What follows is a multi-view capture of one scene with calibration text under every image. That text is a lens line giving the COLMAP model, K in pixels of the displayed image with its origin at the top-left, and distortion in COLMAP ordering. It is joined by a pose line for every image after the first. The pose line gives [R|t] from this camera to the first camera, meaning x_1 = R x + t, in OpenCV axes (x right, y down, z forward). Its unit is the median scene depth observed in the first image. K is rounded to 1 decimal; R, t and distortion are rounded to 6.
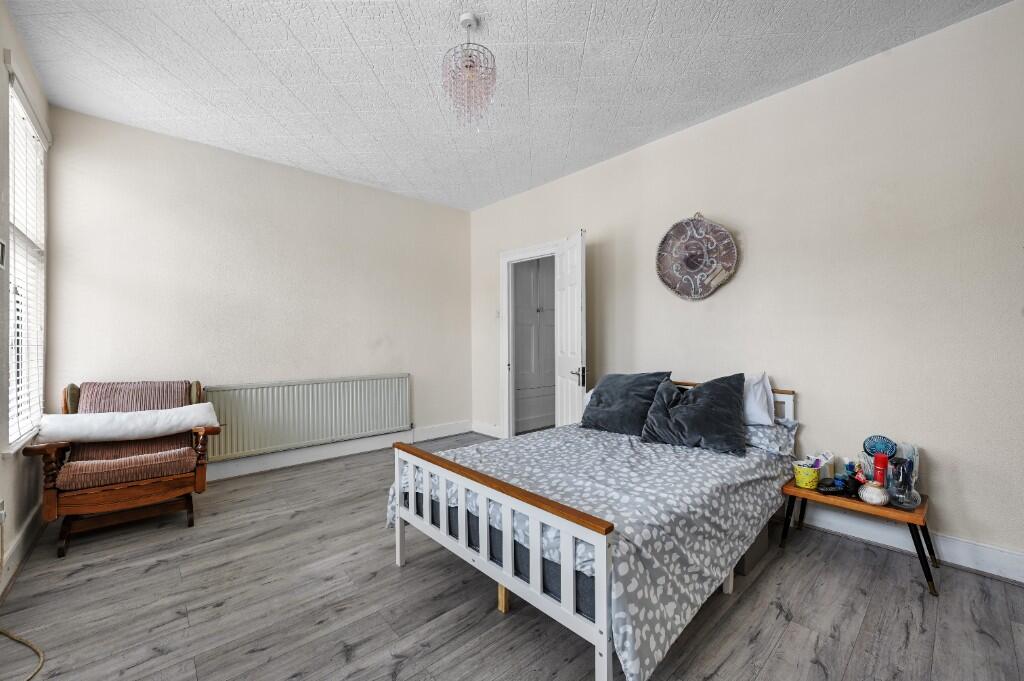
lens RADIAL K [[409.1, 0, 510.7], [0, 409.1, 342.5], [0, 0, 1]] dist [-0.002175, -0.000068]
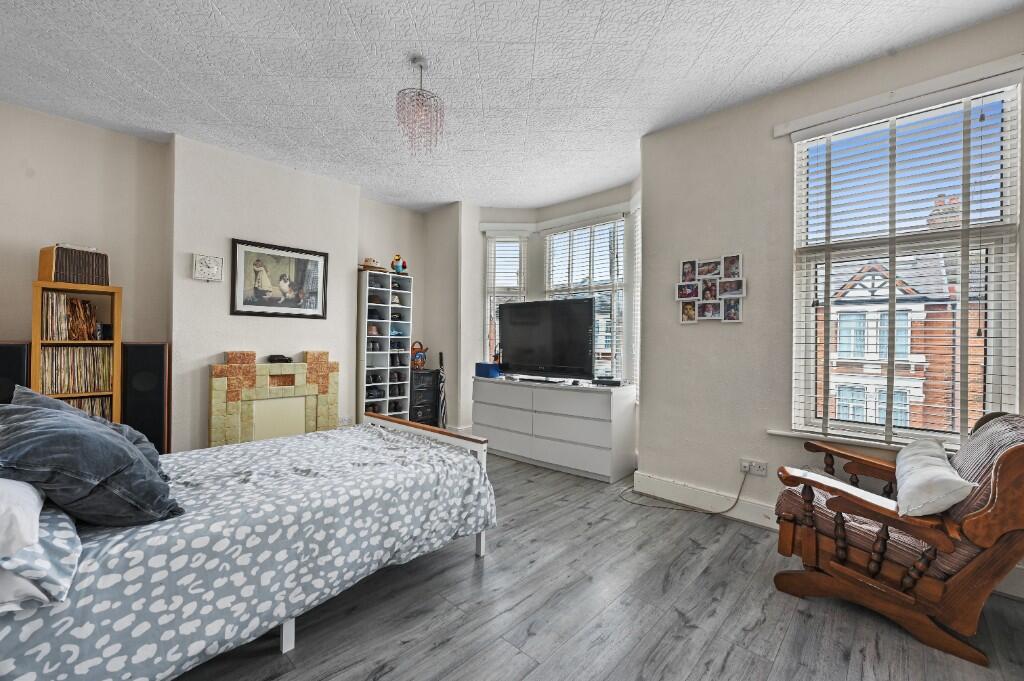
lens RADIAL K [[418.5, 0, 512.8], [0, 418.5, 353.1], [0, 0, 1]] dist [-0.001797, -0.000147]
pose [[-0.996447, -0.007965, -0.083842, -0.274087], [-0.010783, 0.999390, 0.033205, -0.015117], [0.083526, 0.033991, -0.995926, 2.183413]]
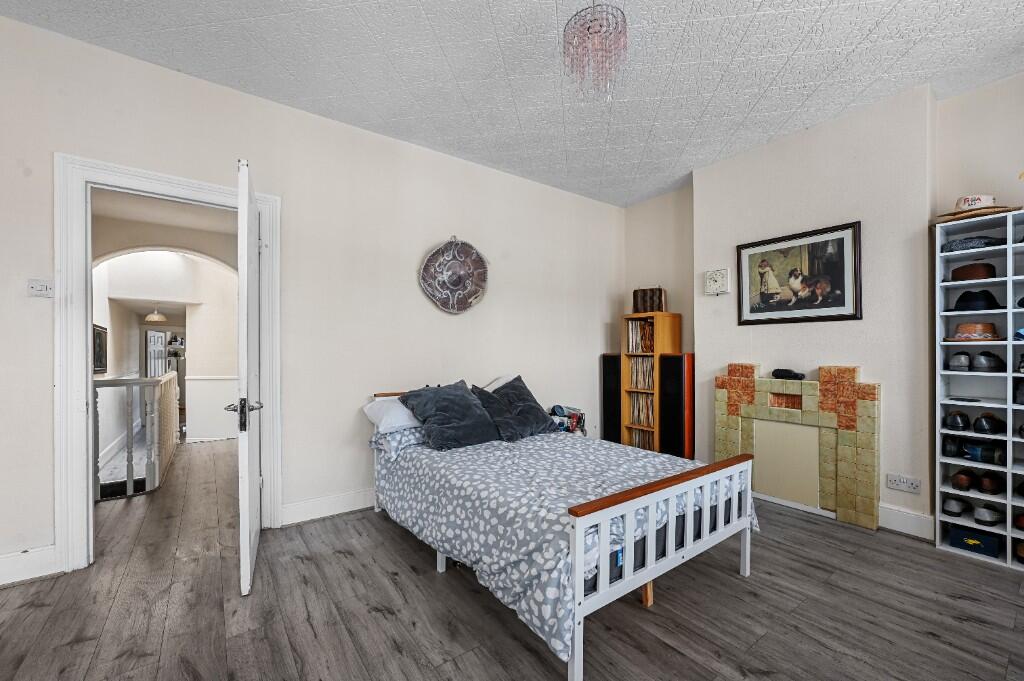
lens RADIAL K [[418.5, 0, 512.8], [0, 418.5, 353.1], [0, 0, 1]] dist [-0.001797, -0.000147]
pose [[0.099374, -0.007102, 0.995025, -0.994804], [0.005645, 0.999962, 0.006574, -0.008205], [-0.995034, 0.004964, 0.099410, 1.087331]]
